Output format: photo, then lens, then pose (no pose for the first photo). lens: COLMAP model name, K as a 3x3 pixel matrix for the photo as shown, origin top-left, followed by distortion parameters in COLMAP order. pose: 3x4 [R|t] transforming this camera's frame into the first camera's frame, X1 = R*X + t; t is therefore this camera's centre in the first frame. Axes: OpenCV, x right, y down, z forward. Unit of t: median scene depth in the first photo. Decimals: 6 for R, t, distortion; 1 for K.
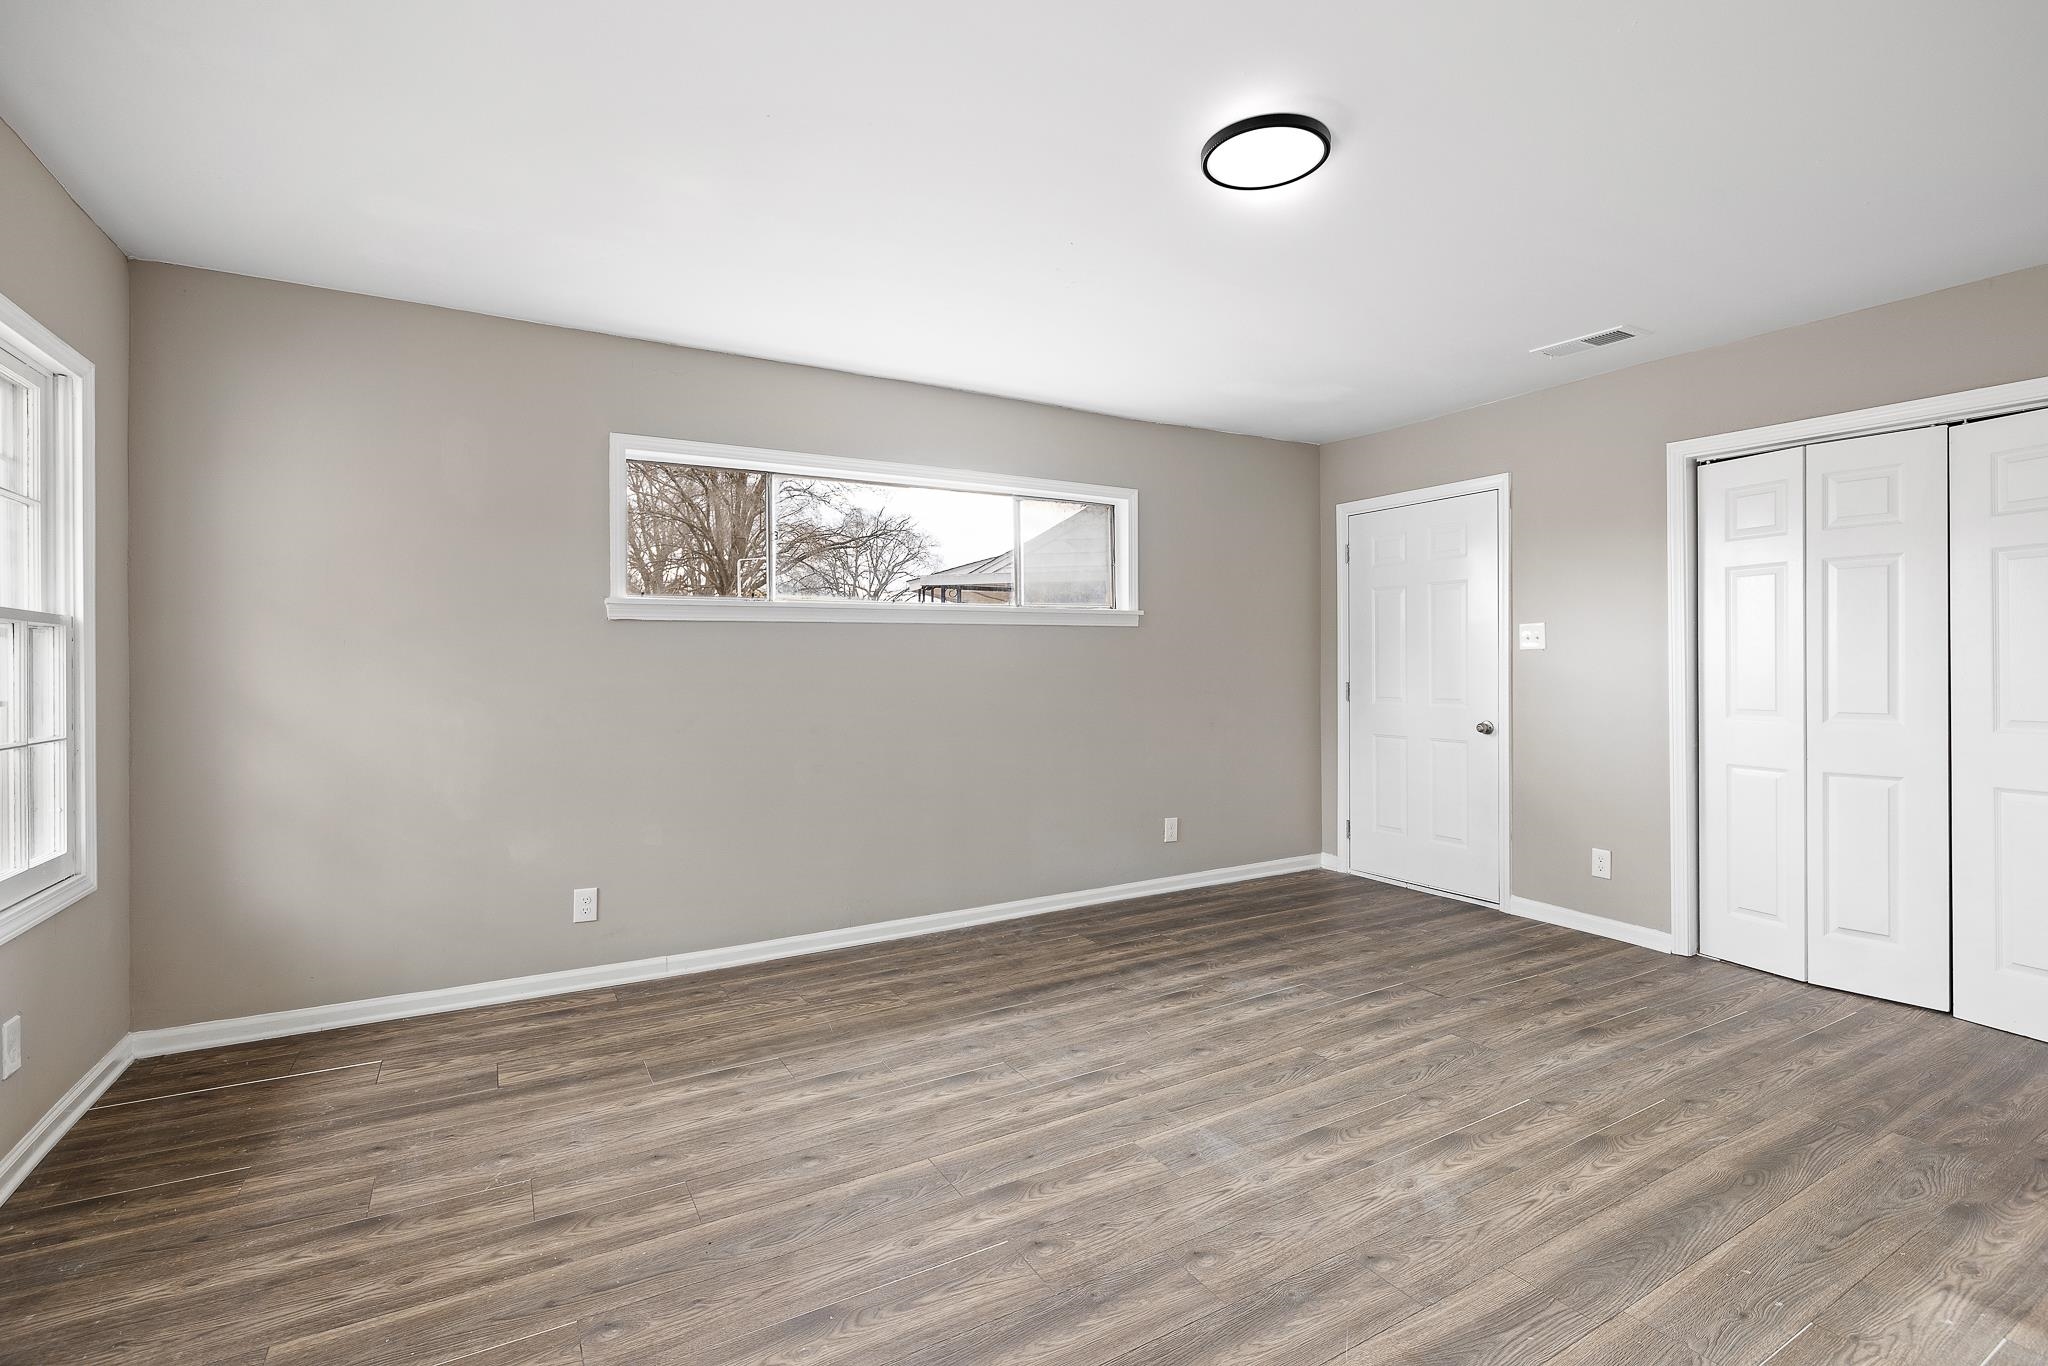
lens RADIAL K [[949.5, 0, 1029.0], [0, 949.5, 673.0], [0, 0, 1]] dist [-0.001750, -0.000420]
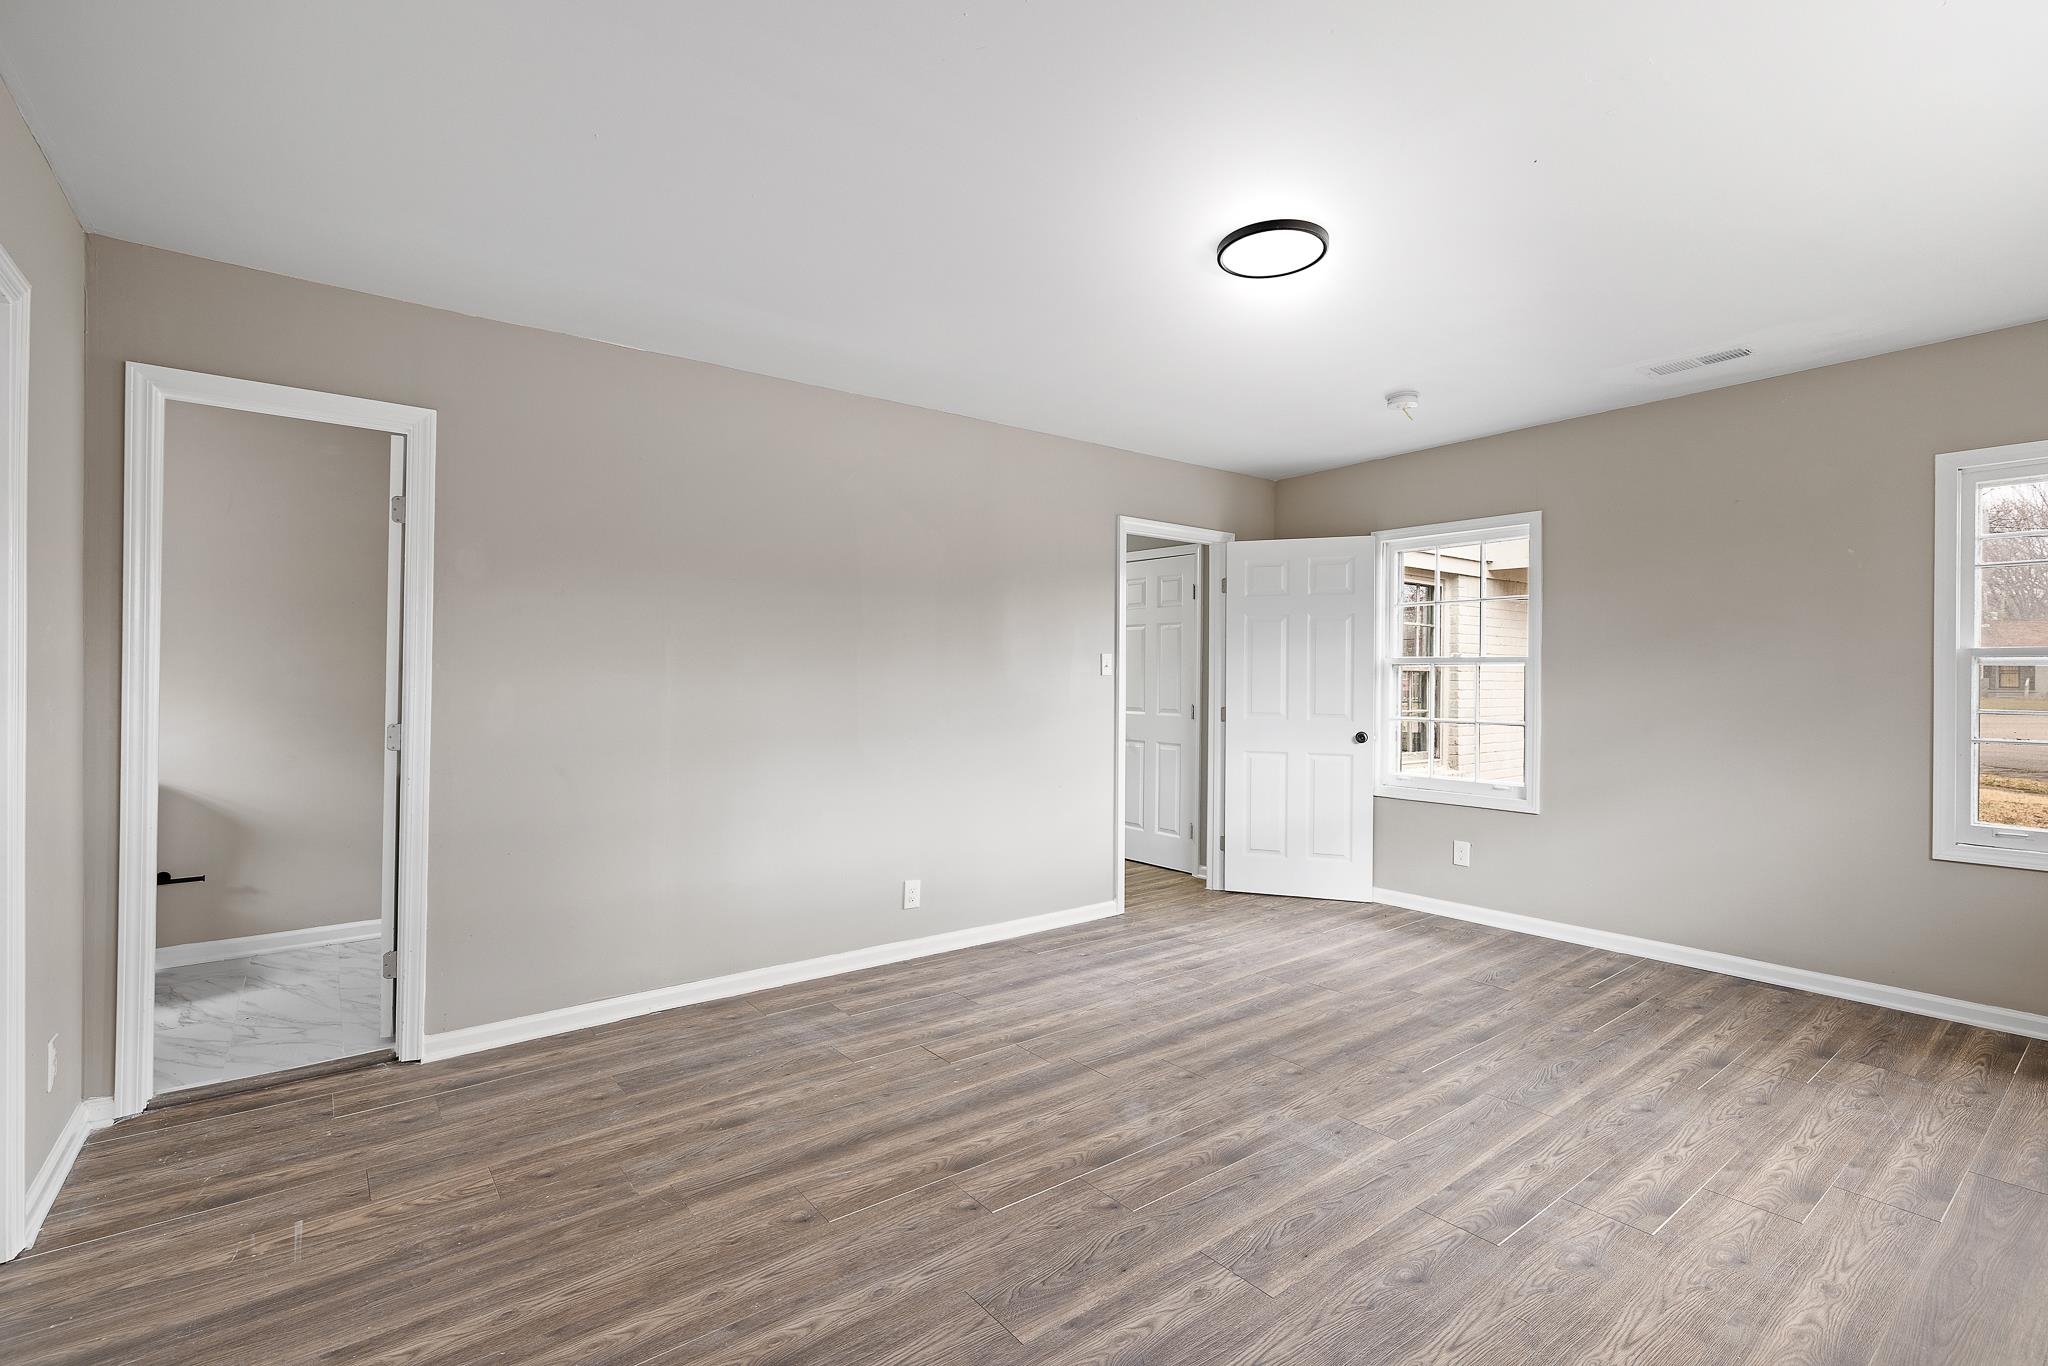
lens RADIAL K [[904.4, 0, 1028.7], [0, 904.4, 674.3], [0, 0, 1]] dist [-0.001318, 0.000623]
pose [[-0.992514, 0.000219, -0.122135, 0.566660], [0.000134, 1.000000, 0.000703, -0.026246], [0.122135, 0.000682, -0.992513, 1.718785]]
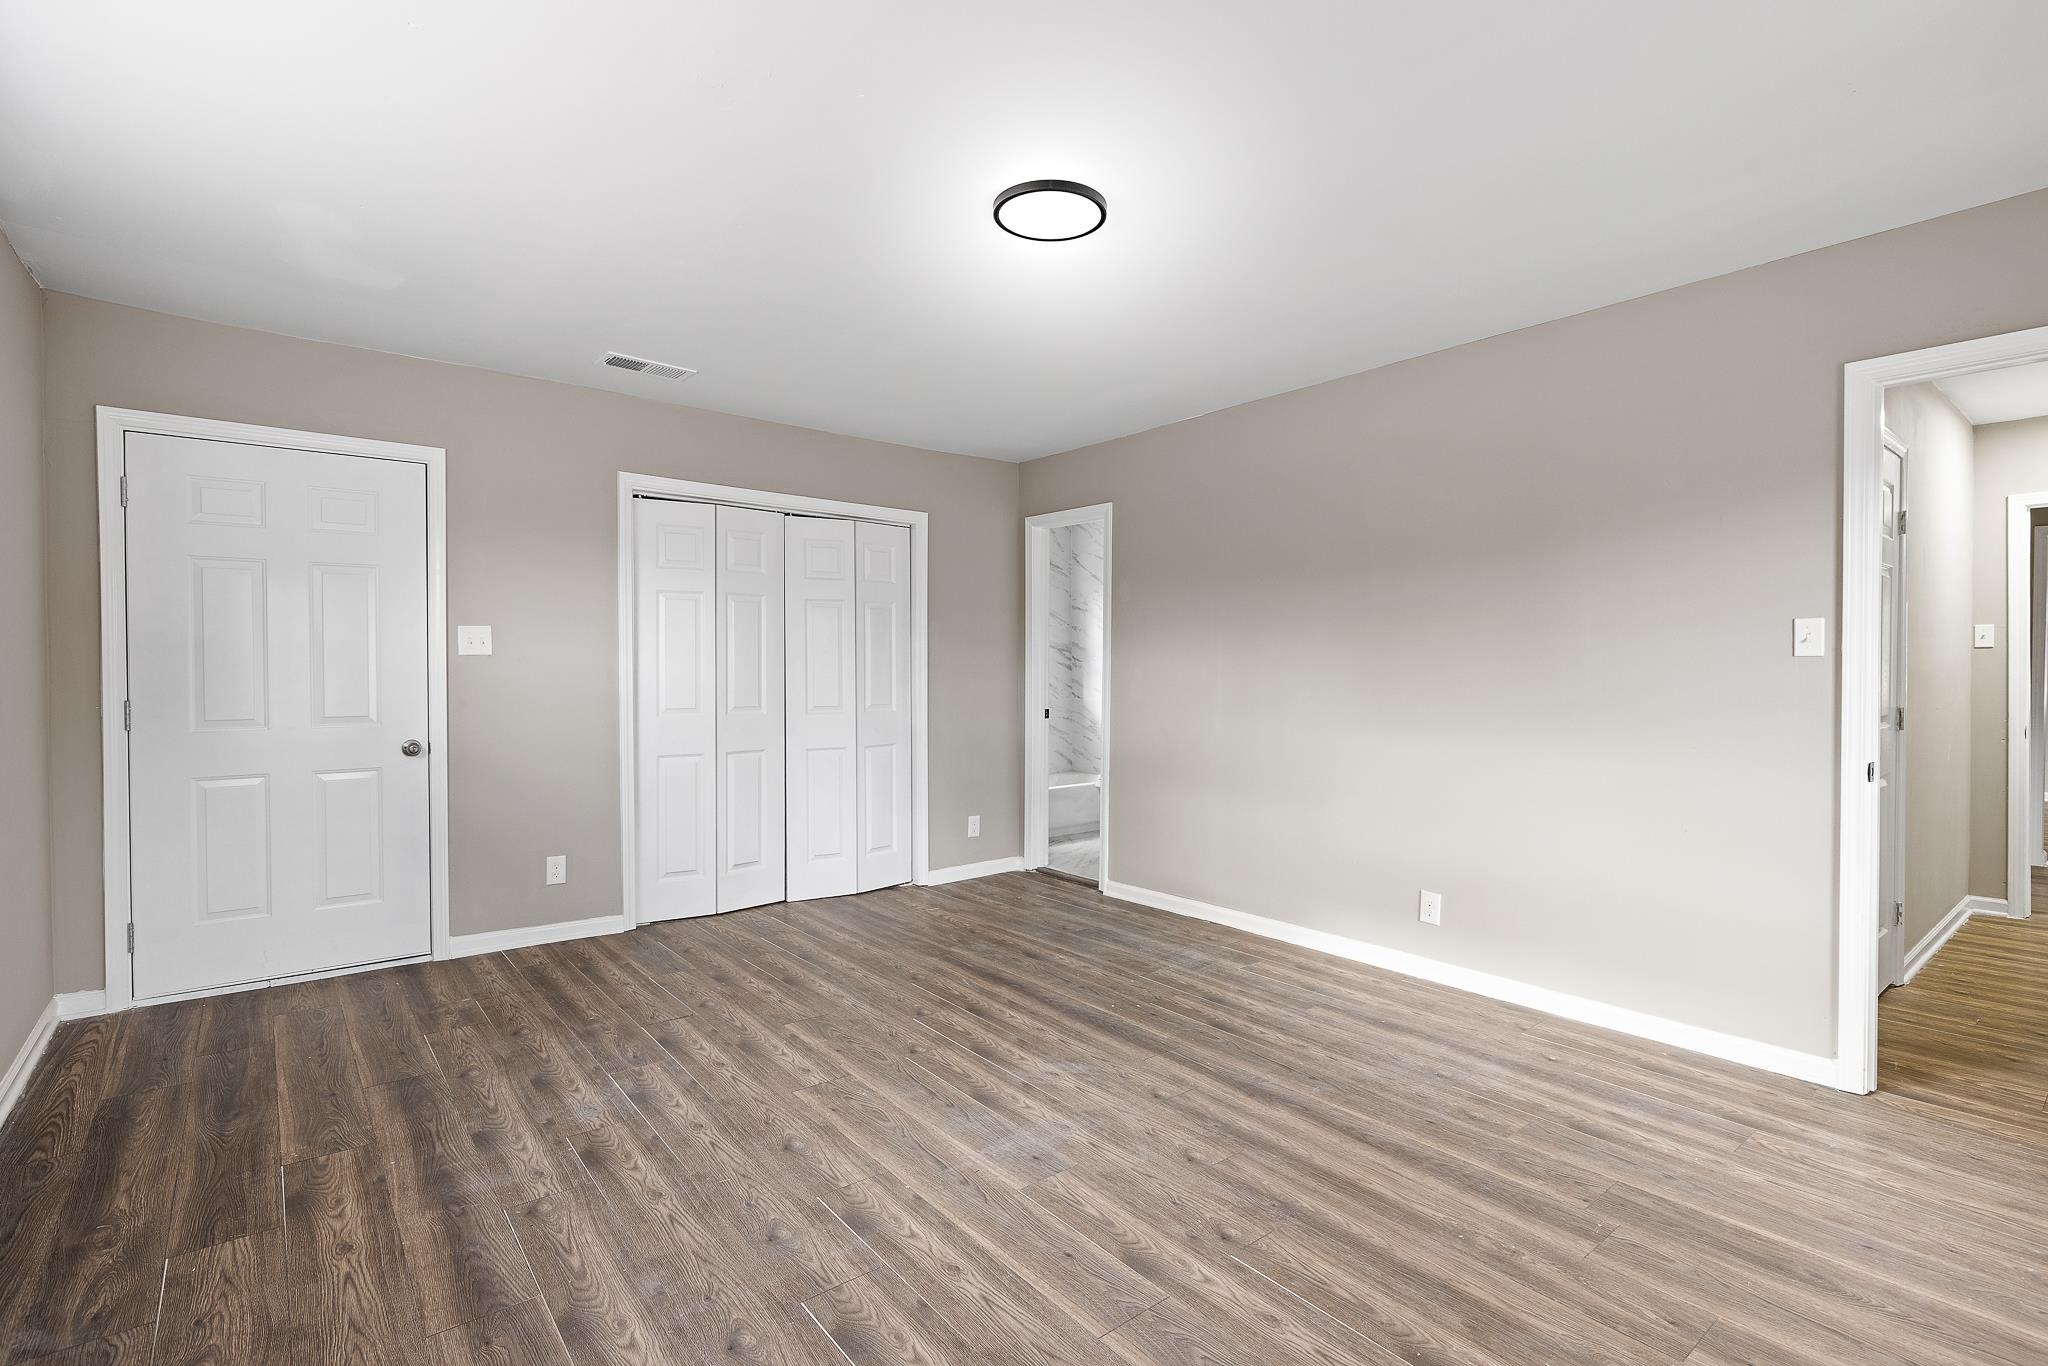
lens RADIAL K [[949.5, 0, 1033.7], [0, 949.5, 685.3], [0, 0, 1]] dist [-0.001750, -0.000420]
pose [[-0.156516, -0.014445, 0.987570, -0.703706], [0.006571, 0.999856, 0.015666, -0.011321], [-0.987654, 0.008941, -0.156398, 0.989669]]
